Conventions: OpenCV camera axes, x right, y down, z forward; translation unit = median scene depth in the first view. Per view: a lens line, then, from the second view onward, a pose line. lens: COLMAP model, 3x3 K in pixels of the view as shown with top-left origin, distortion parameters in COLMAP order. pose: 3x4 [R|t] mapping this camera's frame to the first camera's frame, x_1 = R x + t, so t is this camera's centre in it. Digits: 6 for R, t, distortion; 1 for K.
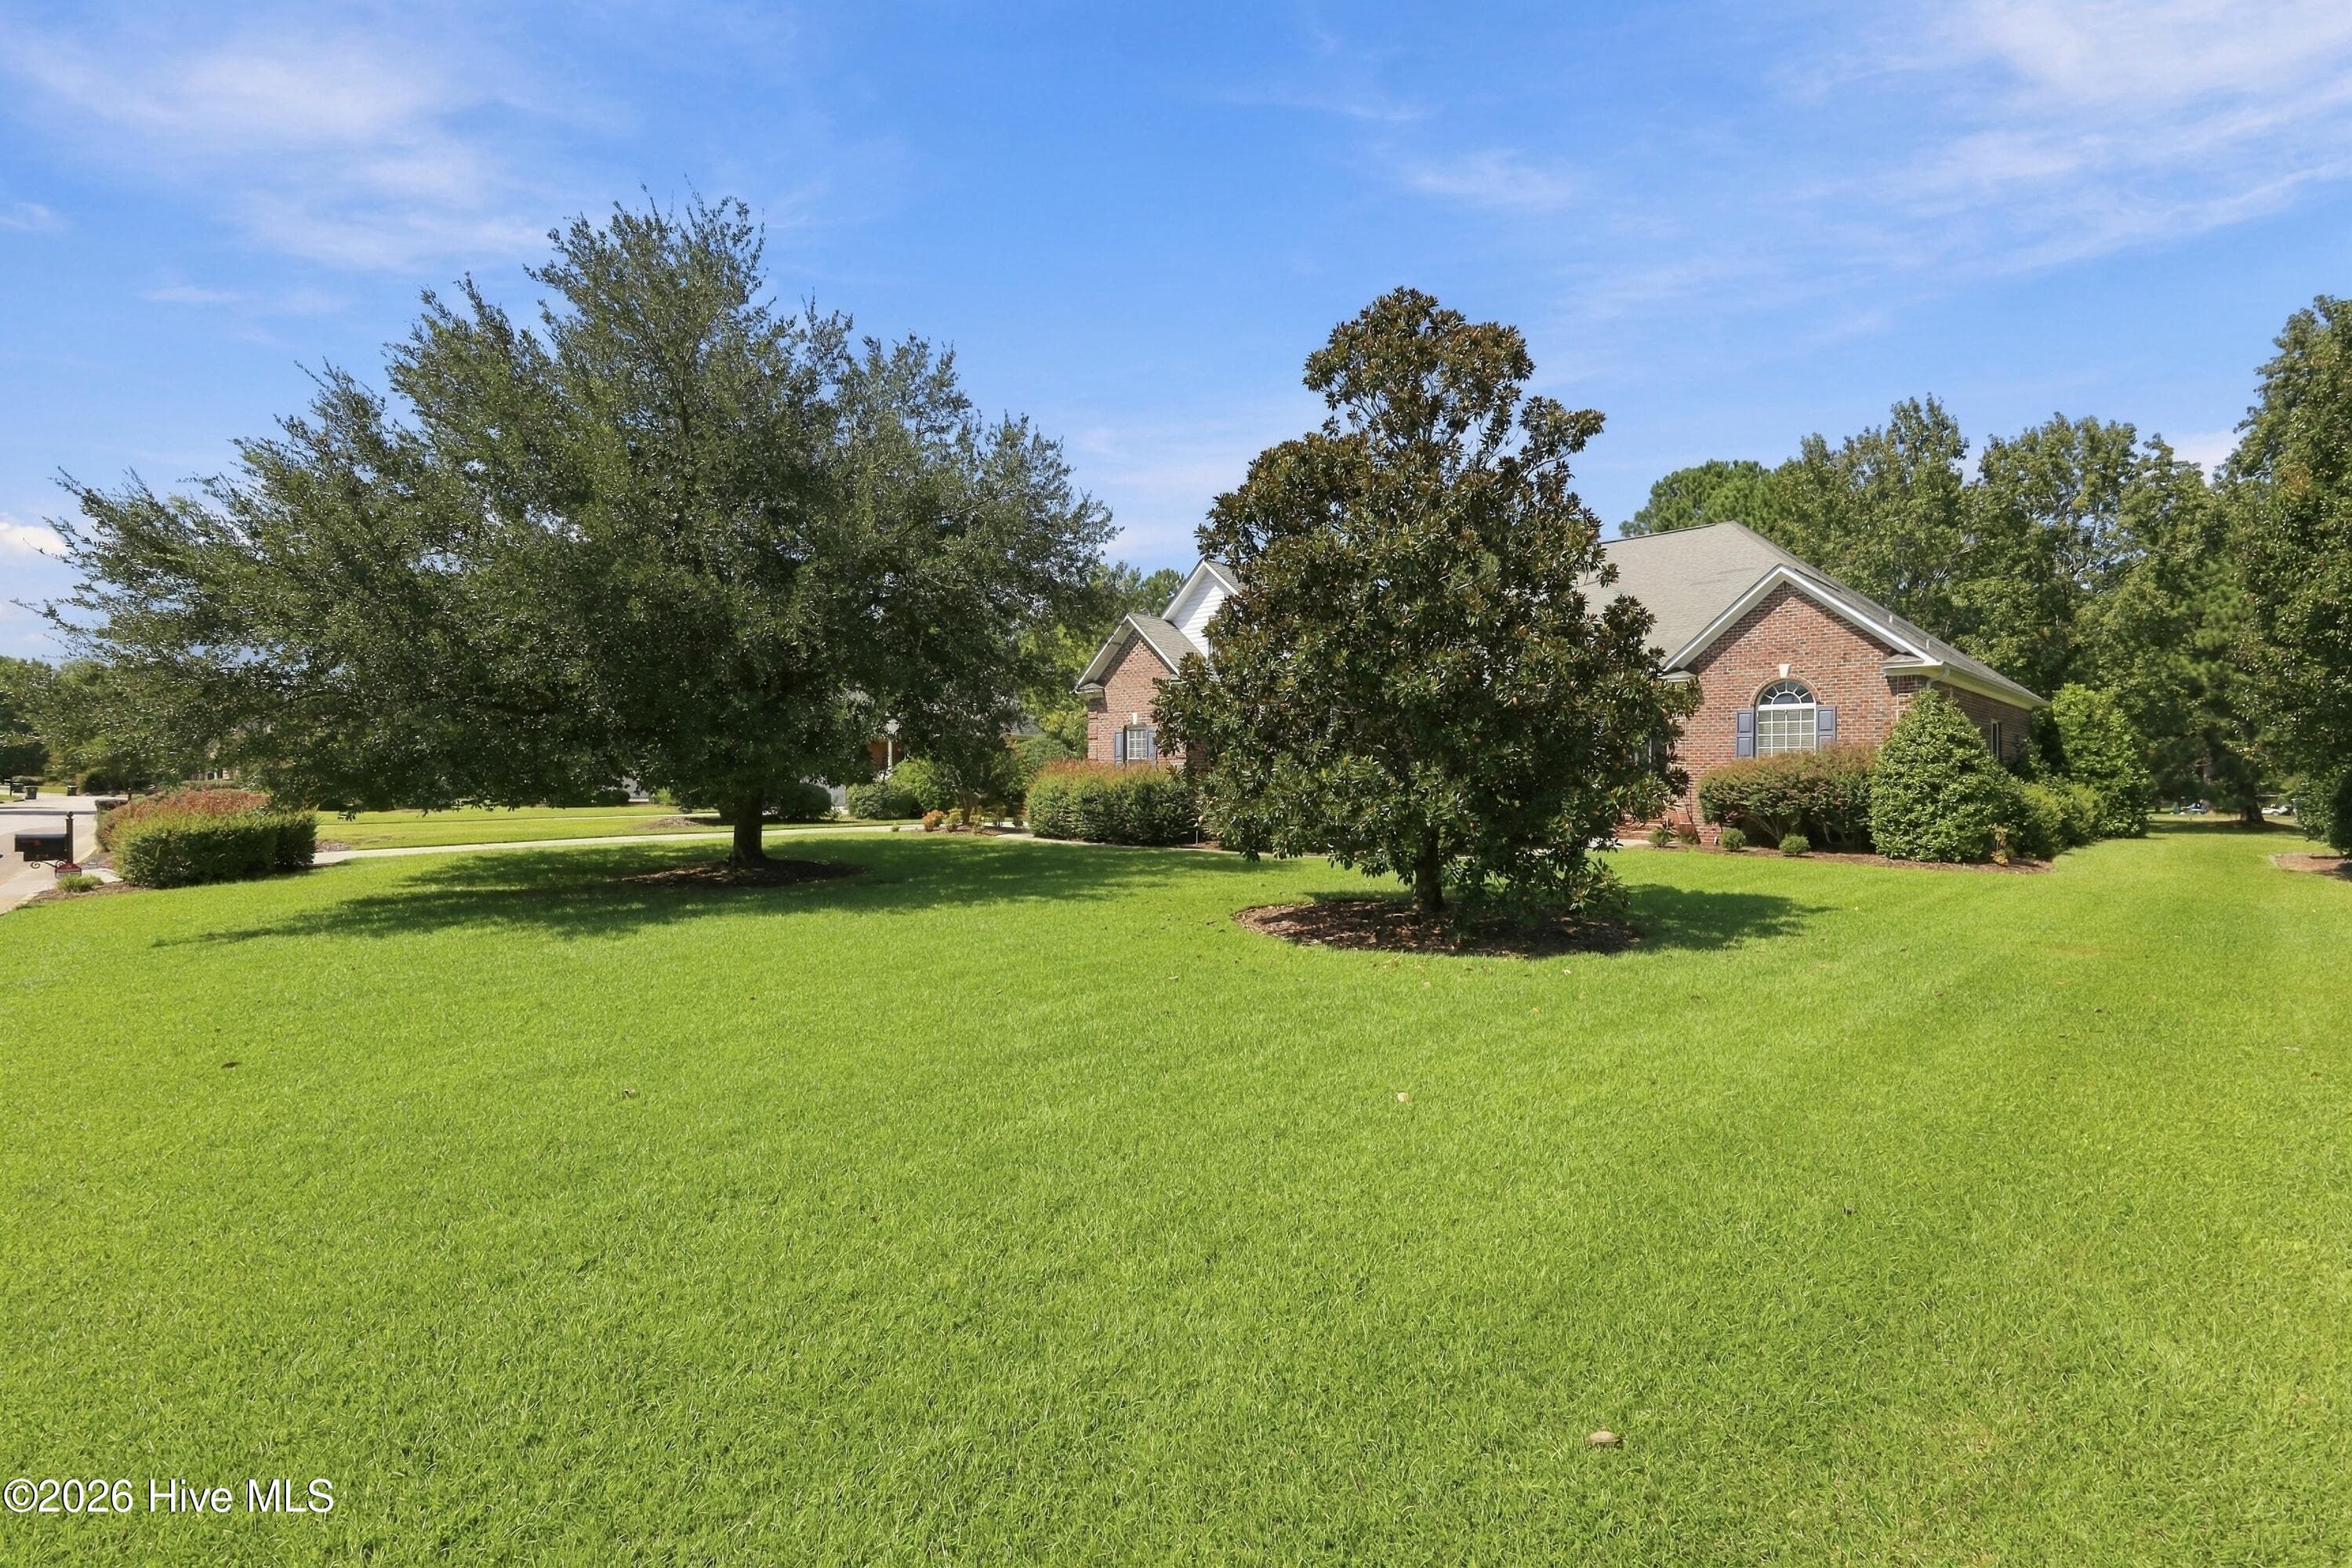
lens RADIAL K [[976.6, 0, 1211.1], [0, 976.6, 788.4], [0, 0, 1]] dist [-0.000278, -0.000104]
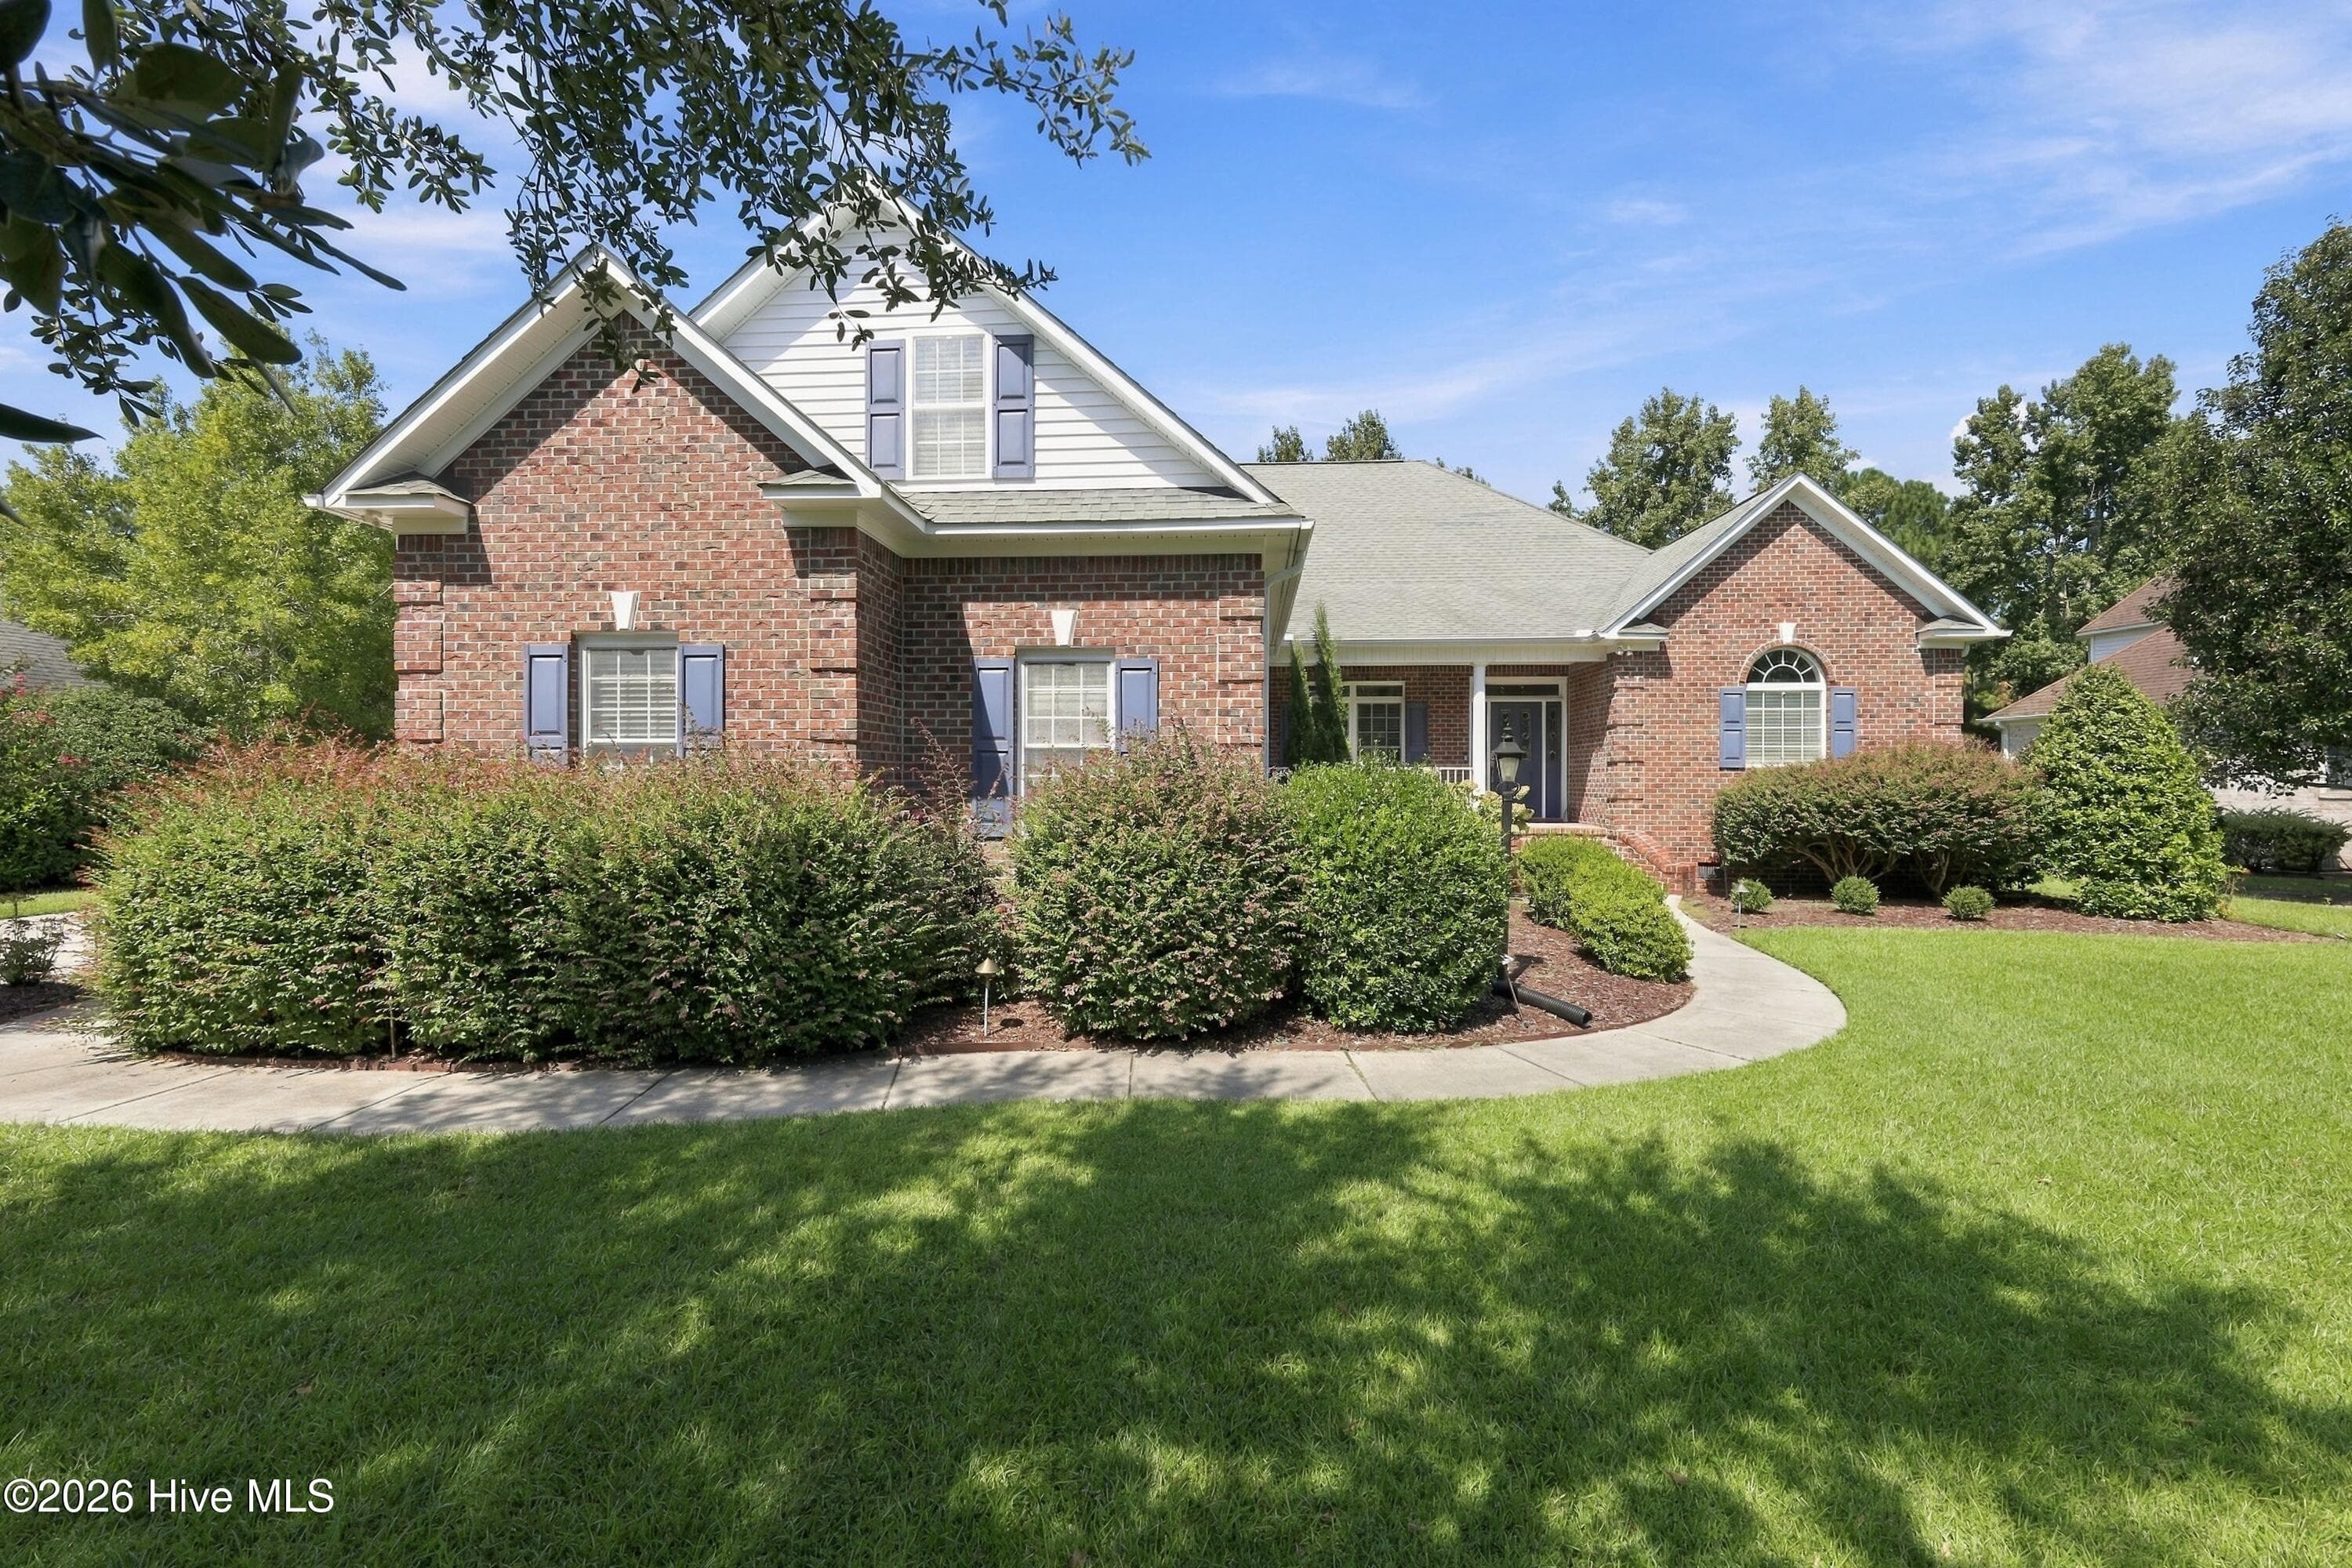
lens RADIAL K [[976.6, 0, 1189.9], [0, 976.6, 788.8], [0, 0, 1]] dist [-0.000278, -0.000104]
pose [[0.739396, -0.010736, 0.673185, -0.185638], [0.007890, 0.999942, 0.007281, -0.020450], [-0.673225, -0.000072, 0.739438, 0.789310]]
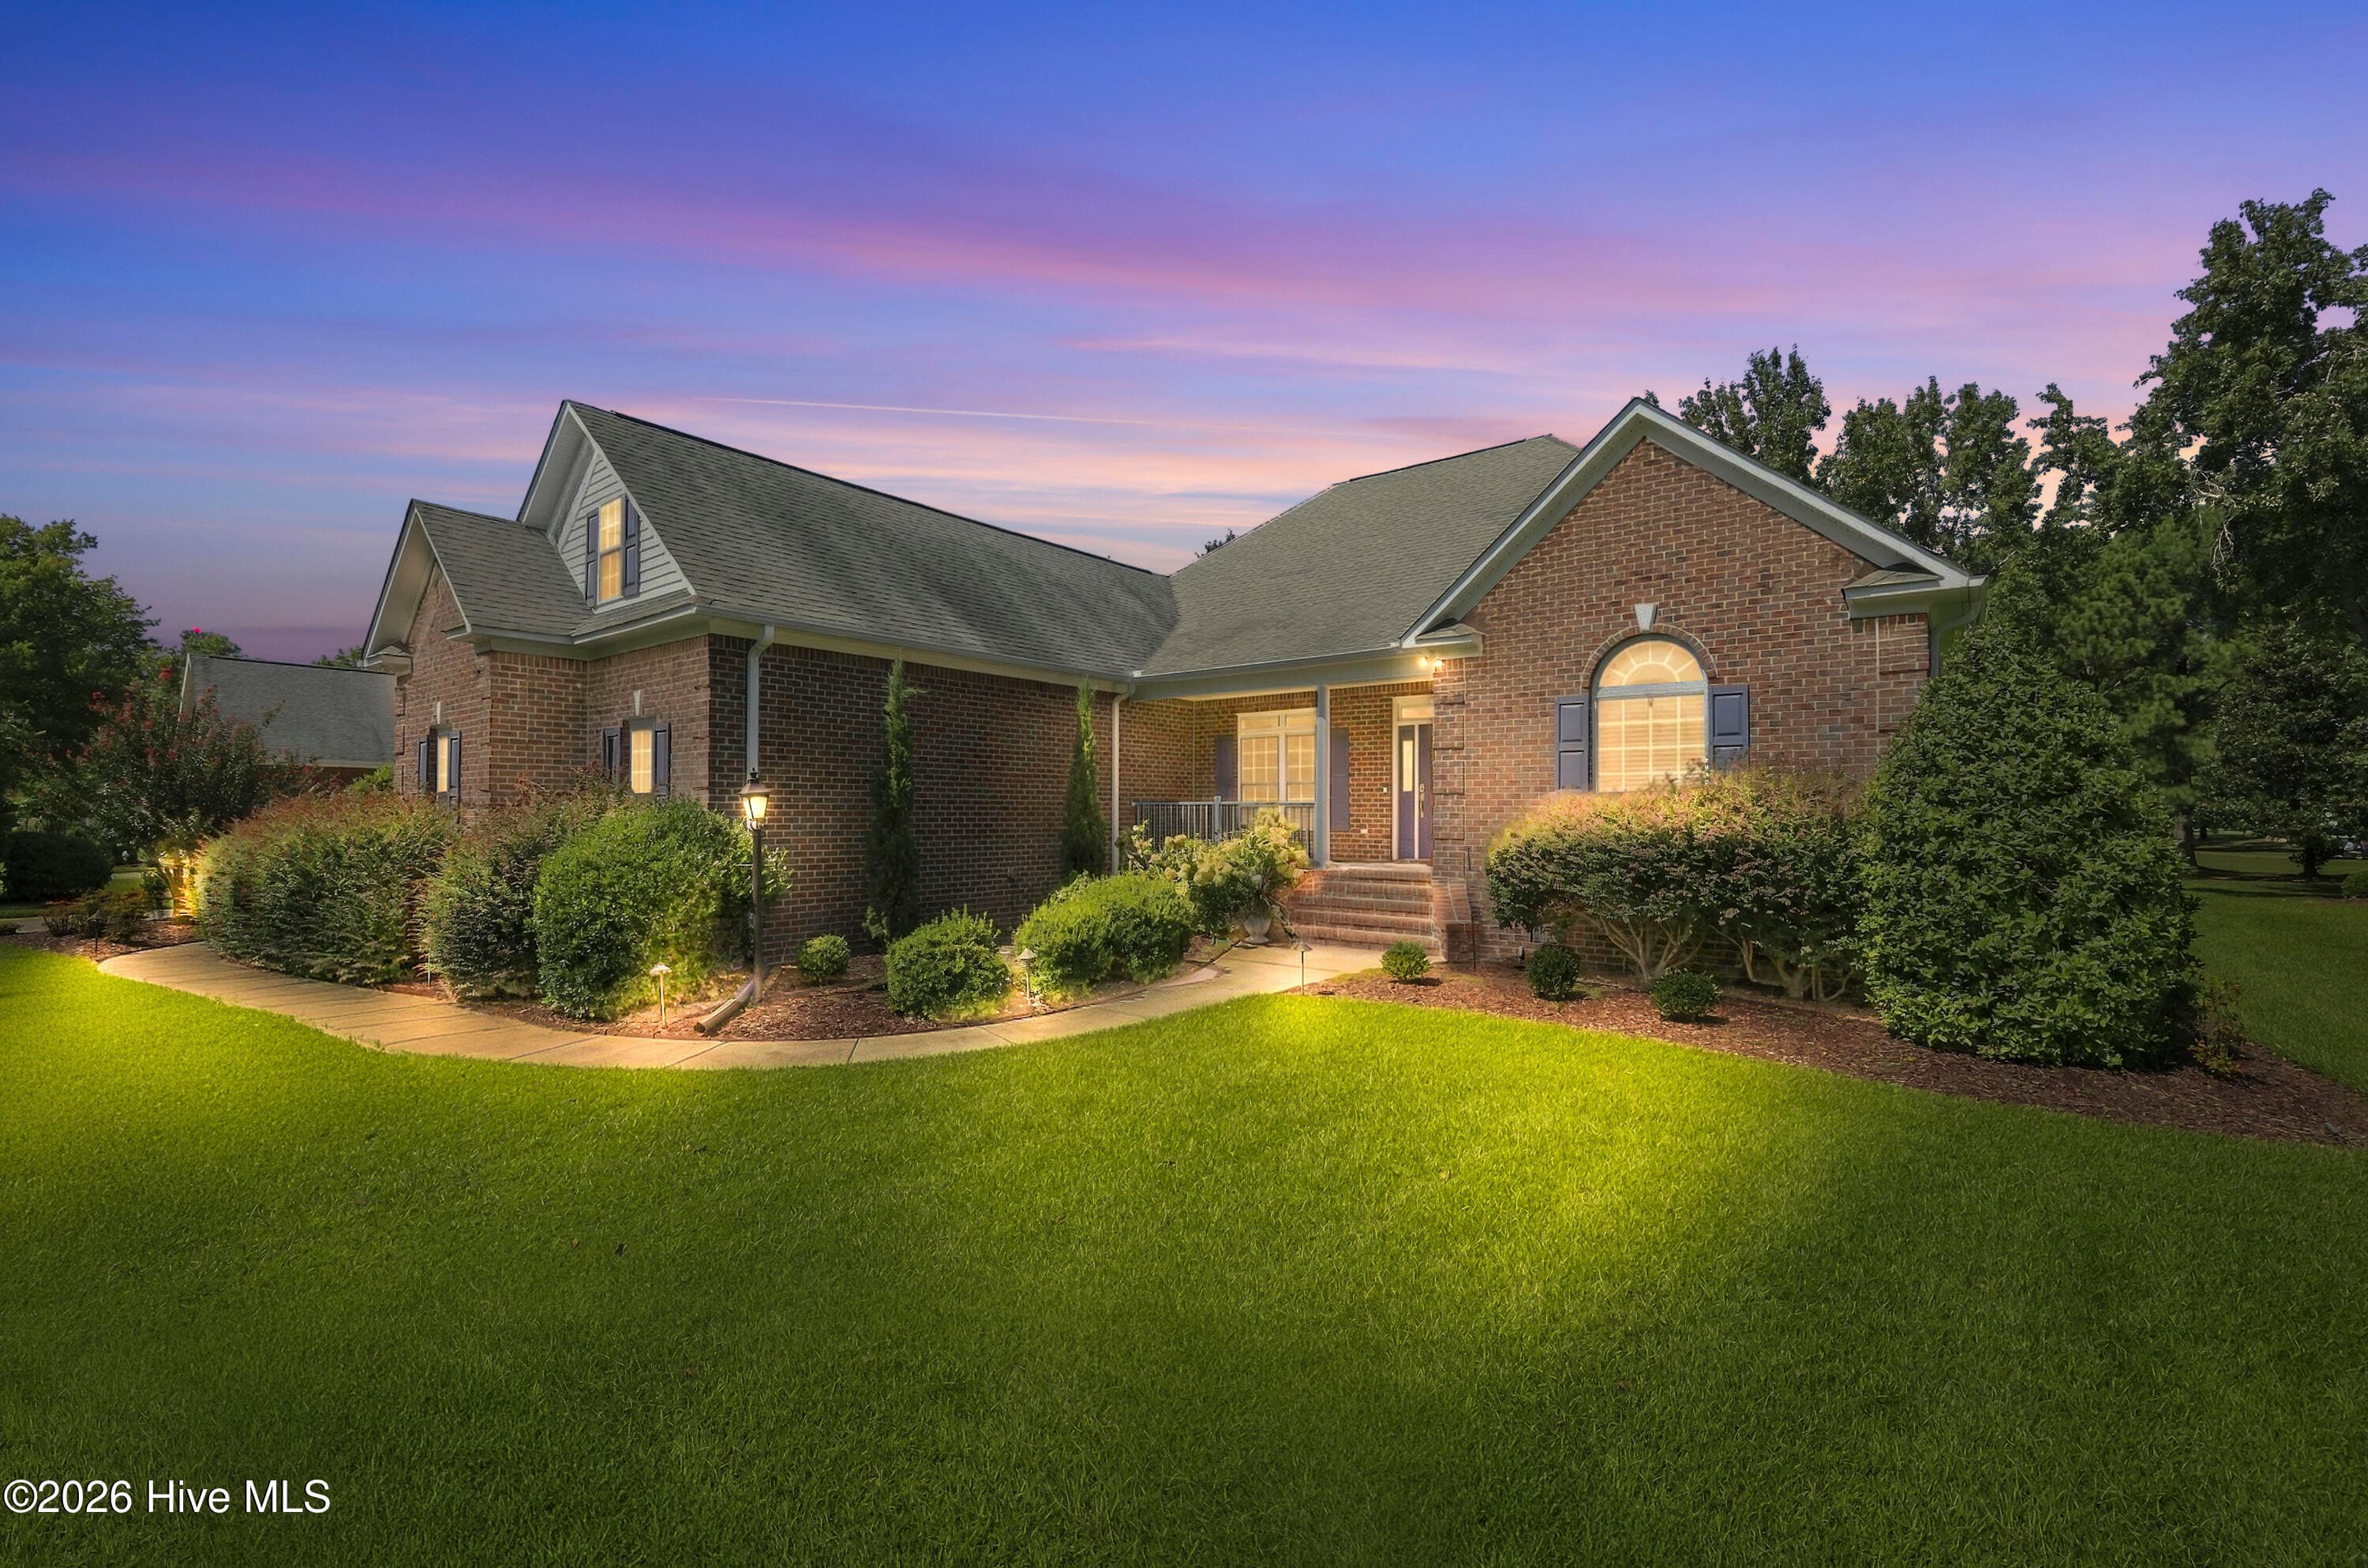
lens RADIAL K [[983.1, 0, 1190.8], [0, 983.1, 804.4], [0, 0, 1]] dist [-0.000278, -0.000104]
pose [[0.991168, -0.003146, 0.132576, 0.291879], [0.005393, 0.999848, -0.016597, -0.017346], [-0.132503, 0.017165, 0.991034, 0.536946]]
